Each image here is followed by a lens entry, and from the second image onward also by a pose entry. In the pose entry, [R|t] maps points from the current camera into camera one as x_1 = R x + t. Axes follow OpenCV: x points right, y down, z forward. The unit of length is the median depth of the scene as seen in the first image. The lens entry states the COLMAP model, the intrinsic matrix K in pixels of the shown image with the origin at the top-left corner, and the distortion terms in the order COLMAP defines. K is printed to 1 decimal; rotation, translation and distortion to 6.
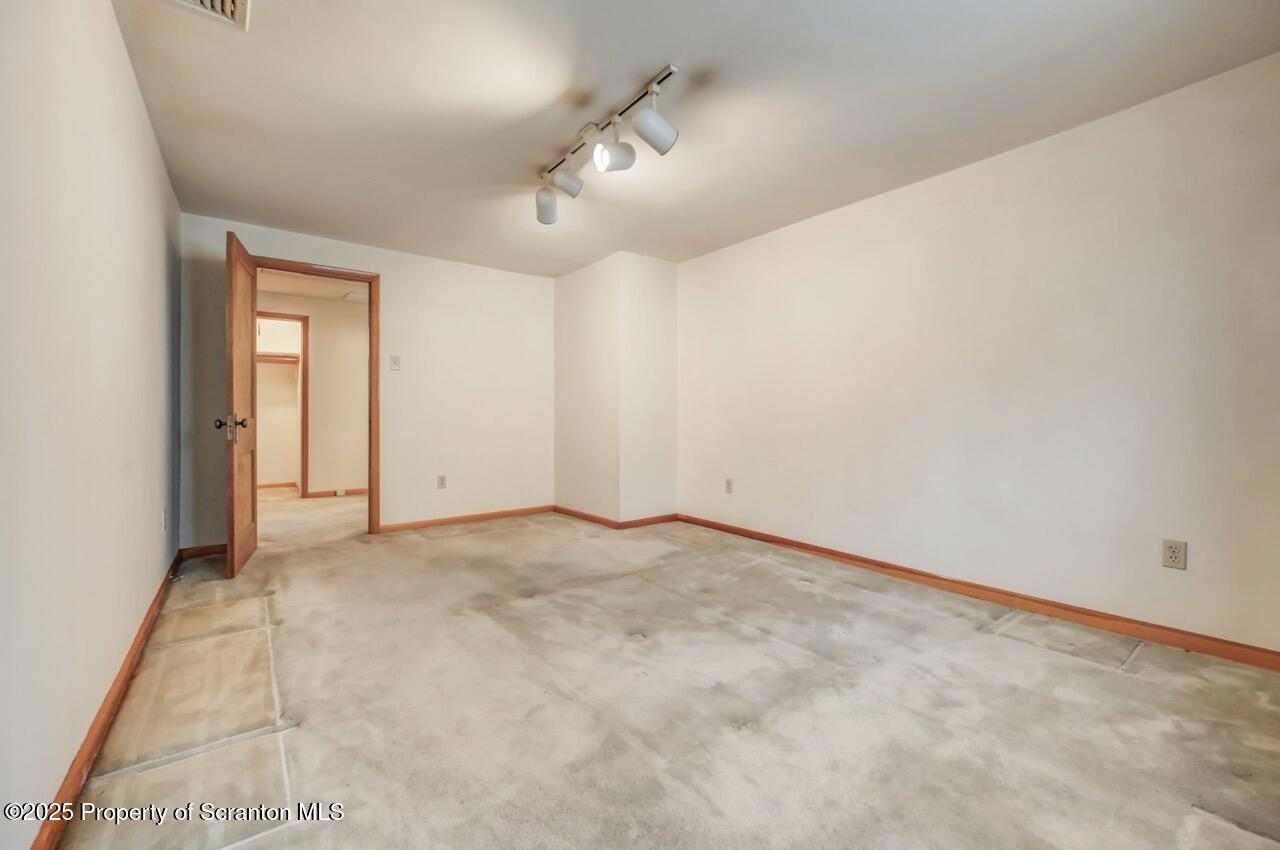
lens RADIAL K [[516.4, 0, 639.6], [0, 516.4, 420.5], [0, 0, 1]] dist [-0.000426, -0.000067]
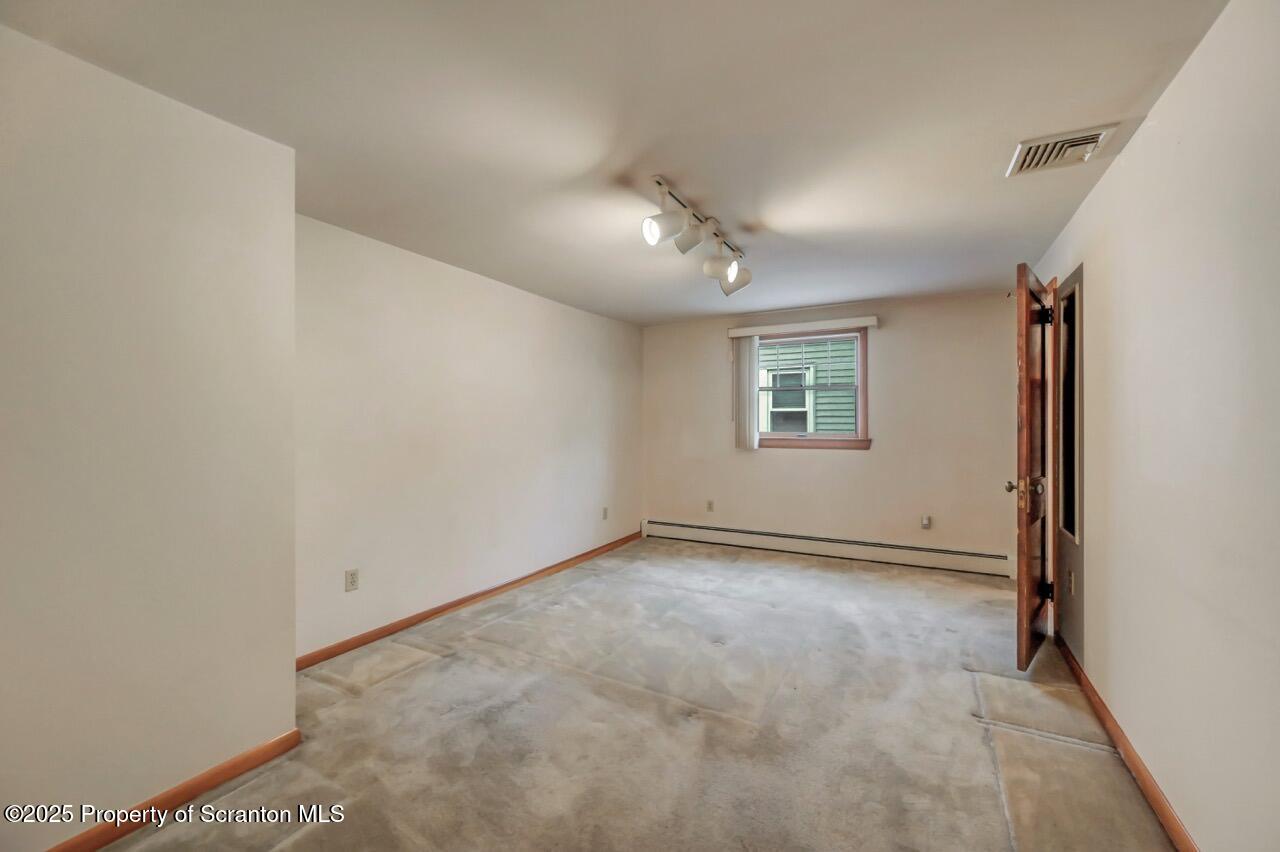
lens RADIAL K [[516.4, 0, 639.6], [0, 516.4, 421.5], [0, 0, 1]] dist [-0.000426, -0.000067]
pose [[-0.399964, 0.005134, 0.916516, -1.122841], [0.007270, 0.999971, -0.002429, -0.144378], [-0.916502, 0.005692, -0.399990, 1.704373]]
